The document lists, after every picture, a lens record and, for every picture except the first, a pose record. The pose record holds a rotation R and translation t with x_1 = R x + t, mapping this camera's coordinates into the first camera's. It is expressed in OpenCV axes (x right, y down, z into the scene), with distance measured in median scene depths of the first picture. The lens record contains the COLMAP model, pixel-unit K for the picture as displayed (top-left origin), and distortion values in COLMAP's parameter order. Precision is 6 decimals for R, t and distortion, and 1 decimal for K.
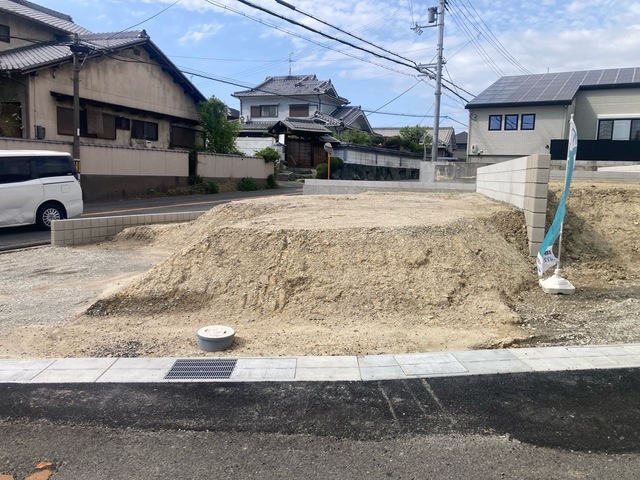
lens RADIAL K [[521.7, 0, 320.0], [0, 521.7, 240.0], [0, 0, 1]] dist [0.001622, -0.002041]
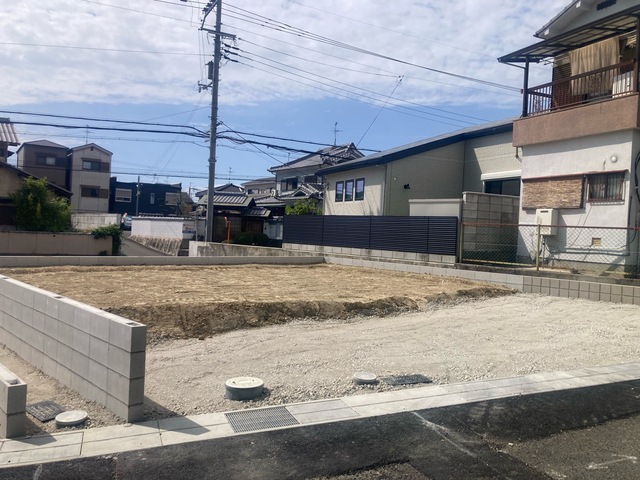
lens RADIAL K [[521.7, 0, 320.0], [0, 521.7, 240.0], [0, 0, 1]] dist [0.001622, -0.002041]
pose [[0.865348, 0.026421, -0.500474, 0.757494], [-0.099003, 0.987943, -0.119027, -0.078637], [0.491295, 0.152548, 0.857530, 0.429476]]
